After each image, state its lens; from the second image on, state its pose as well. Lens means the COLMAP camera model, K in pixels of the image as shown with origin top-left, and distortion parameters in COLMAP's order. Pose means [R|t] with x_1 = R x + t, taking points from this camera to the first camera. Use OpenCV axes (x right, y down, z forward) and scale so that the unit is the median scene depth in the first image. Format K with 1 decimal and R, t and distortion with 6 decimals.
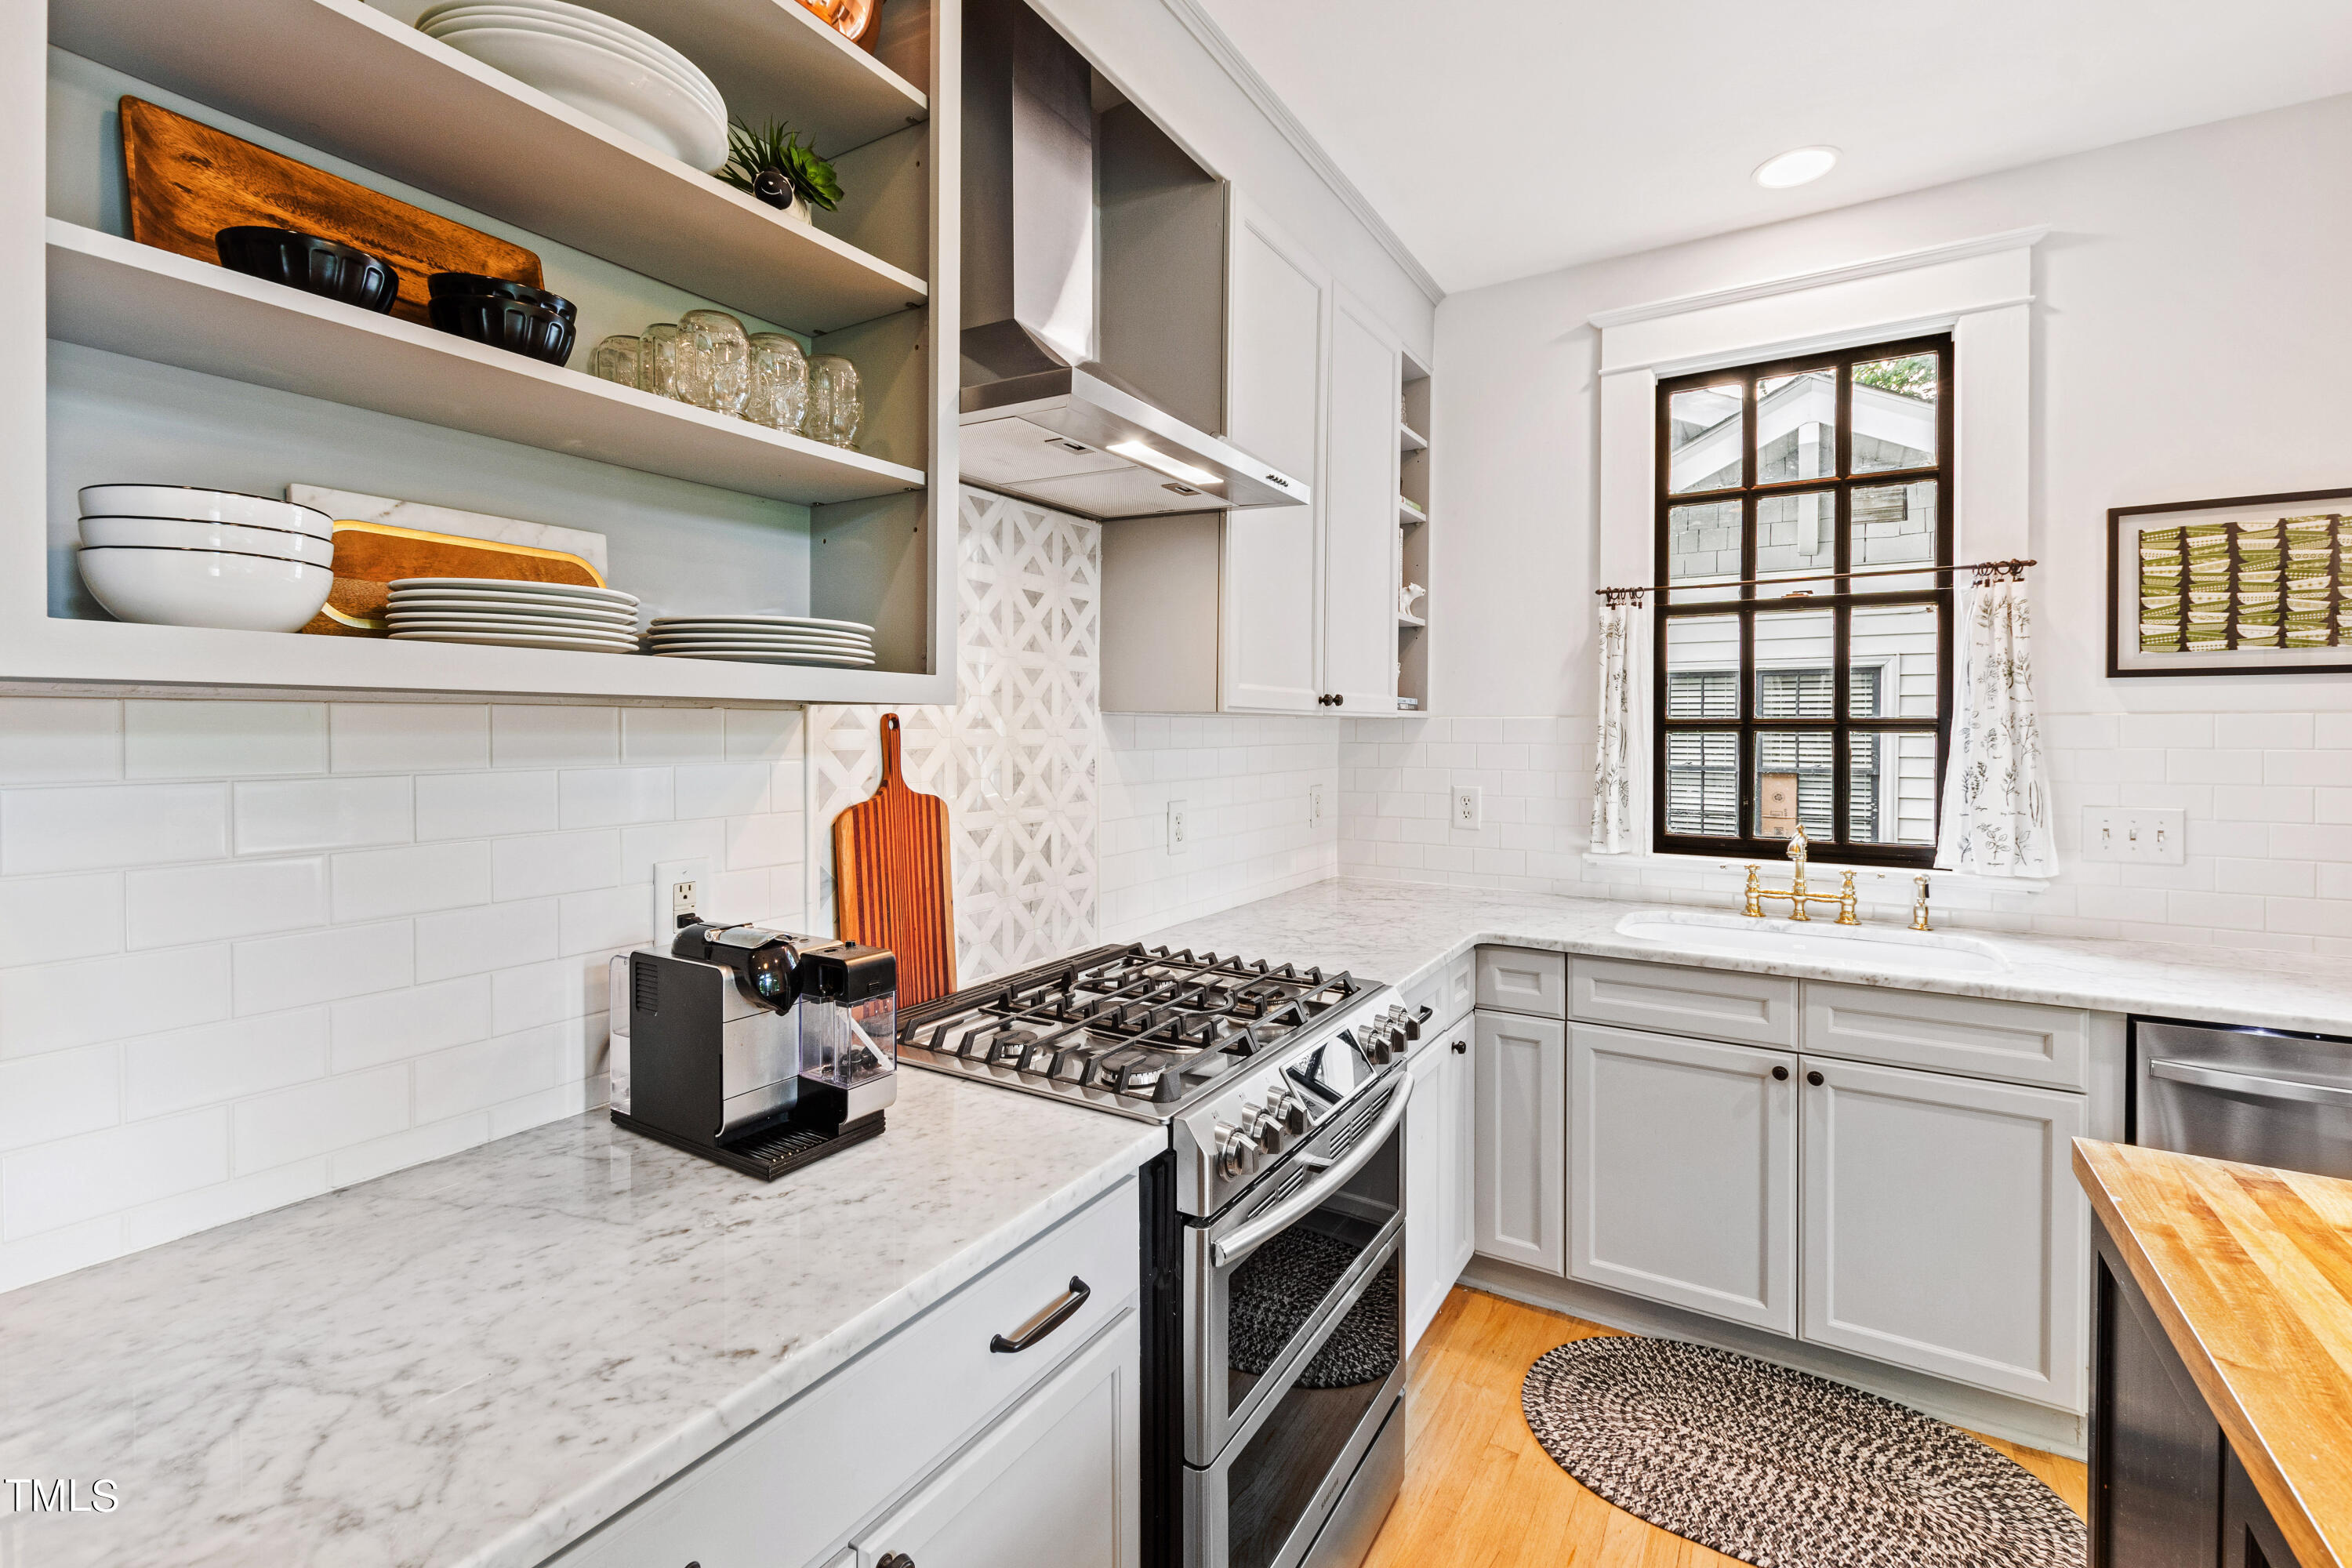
lens RADIAL K [[1042.2, 0, 1142.0], [0, 1042.2, 736.7], [0, 0, 1]] dist [0.008382, -0.002808]
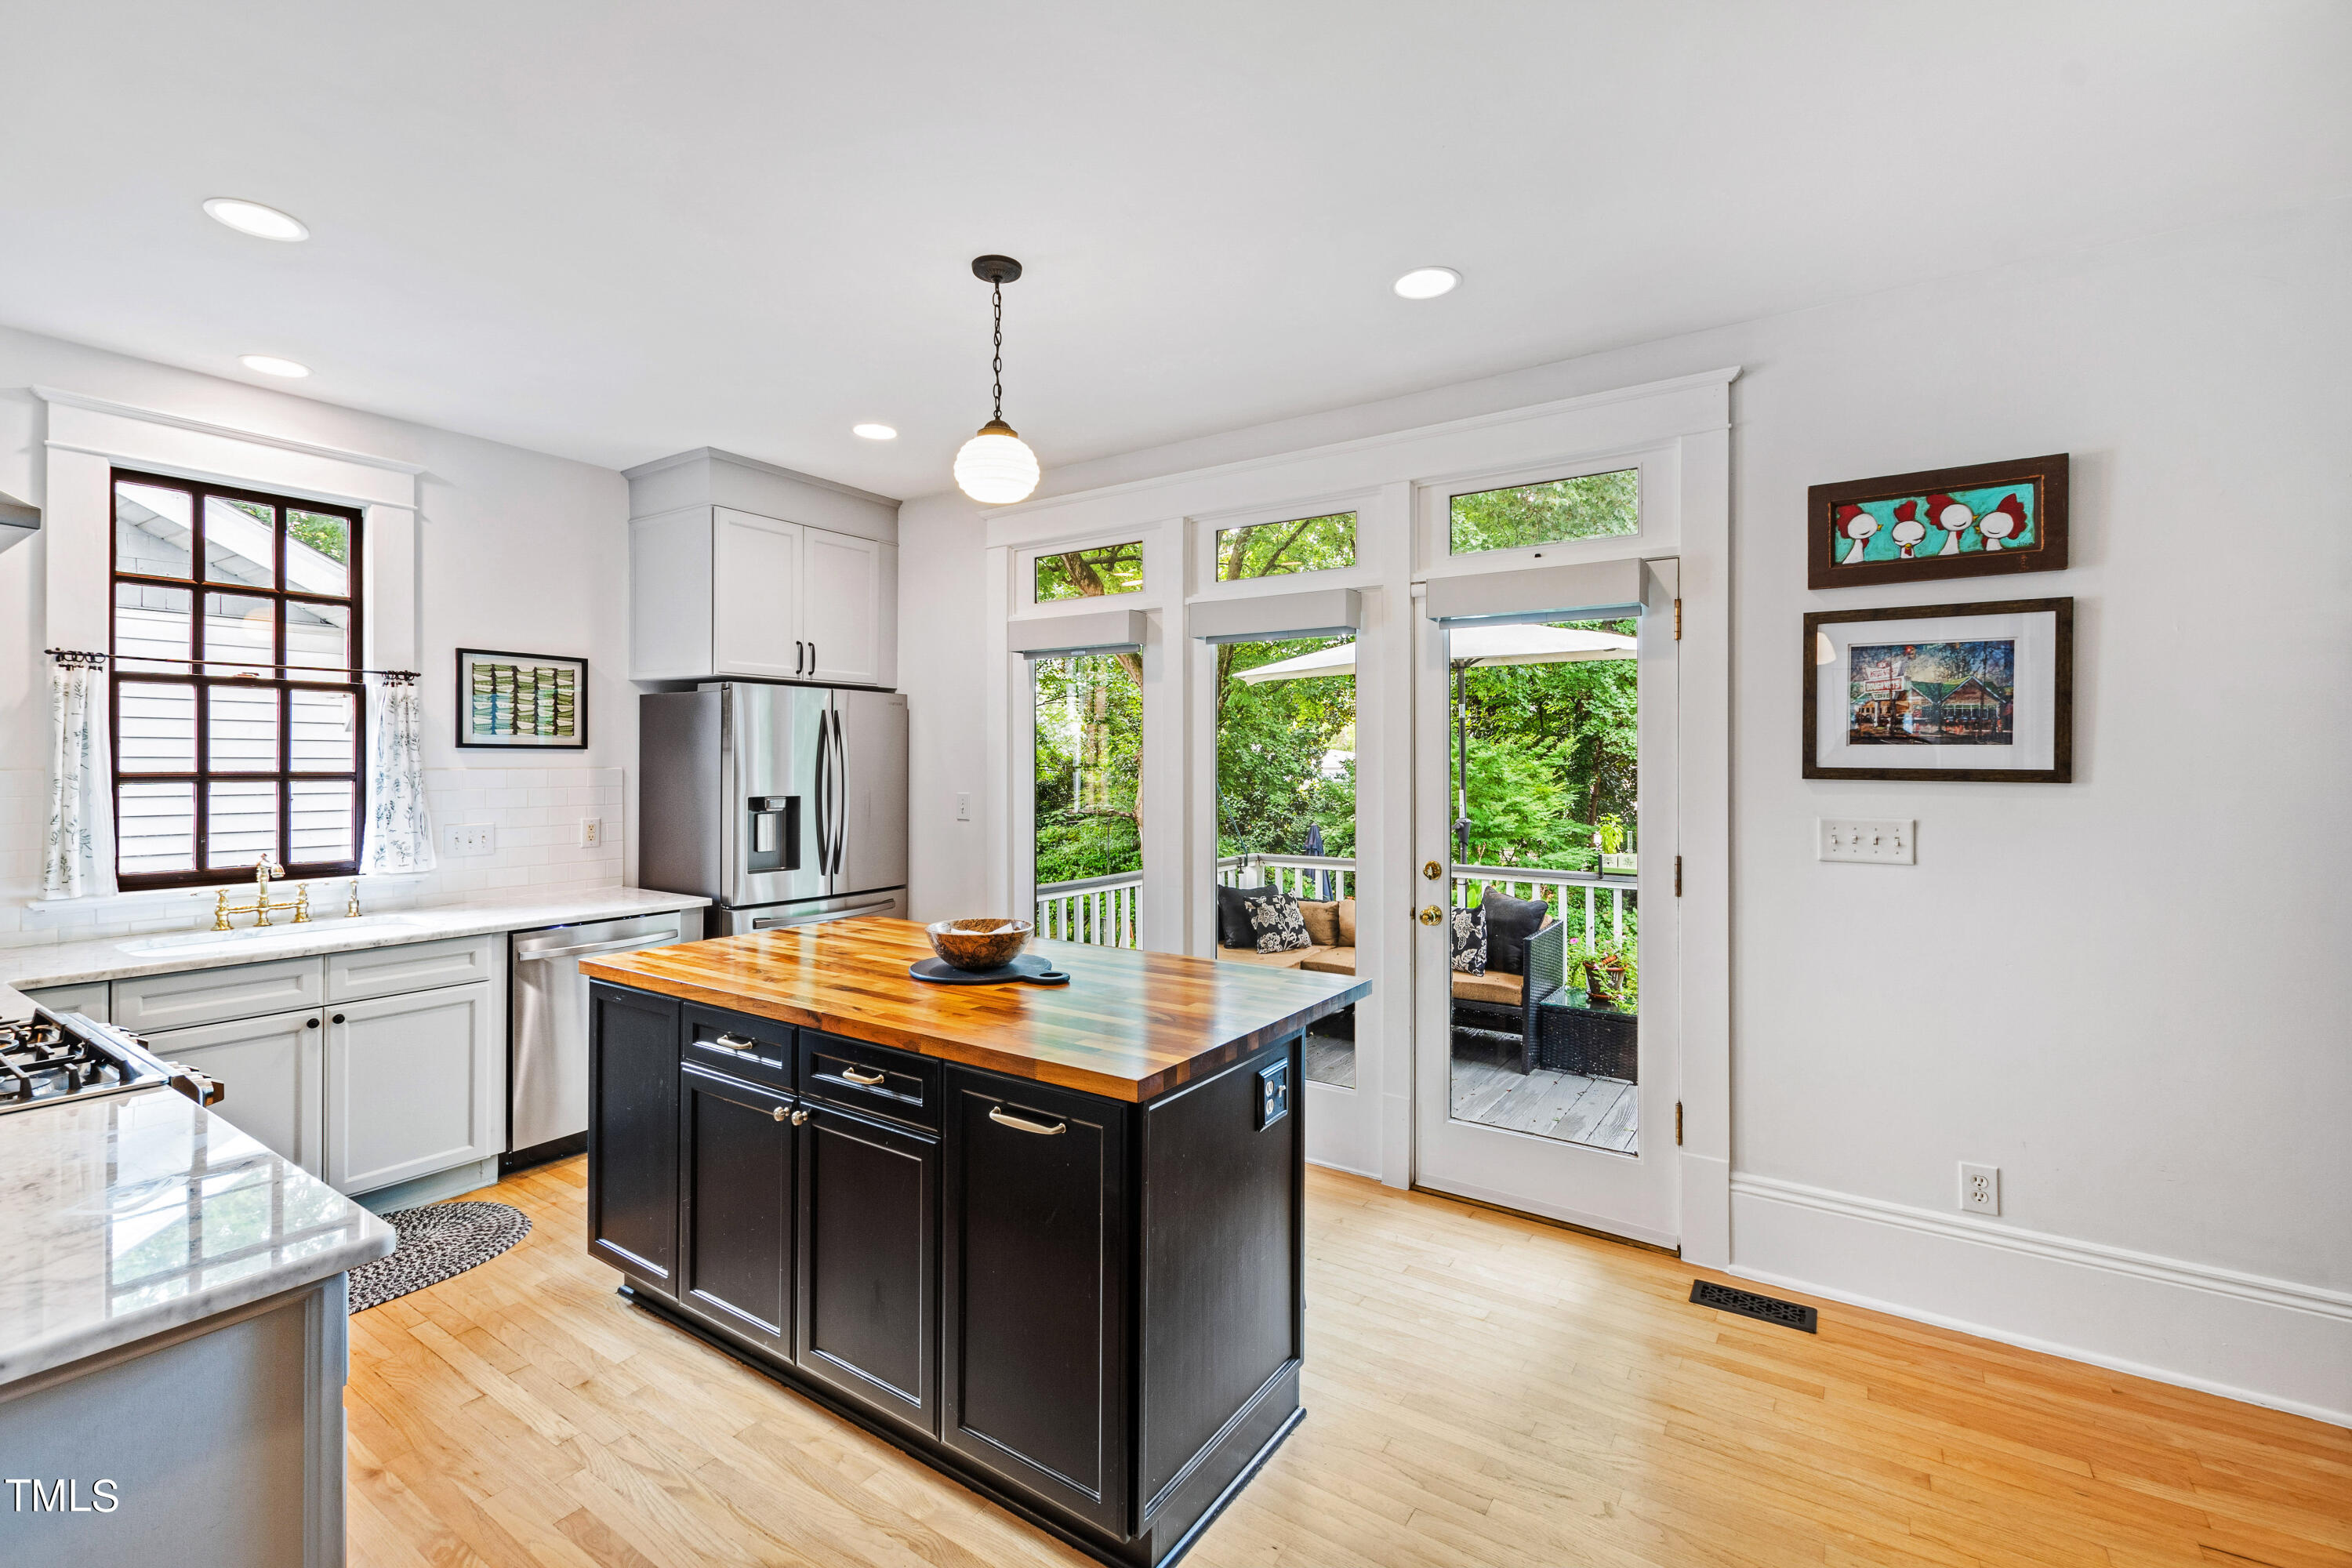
lens RADIAL K [[1042.2, 0, 1174.8], [0, 1042.2, 764.7], [0, 0, 1]] dist [0.008382, -0.002808]
pose [[0.035726, -0.001129, 0.999361, -0.710598], [0.007170, 0.999974, 0.000873, -0.022211], [-0.999336, 0.007134, 0.035733, -0.210652]]
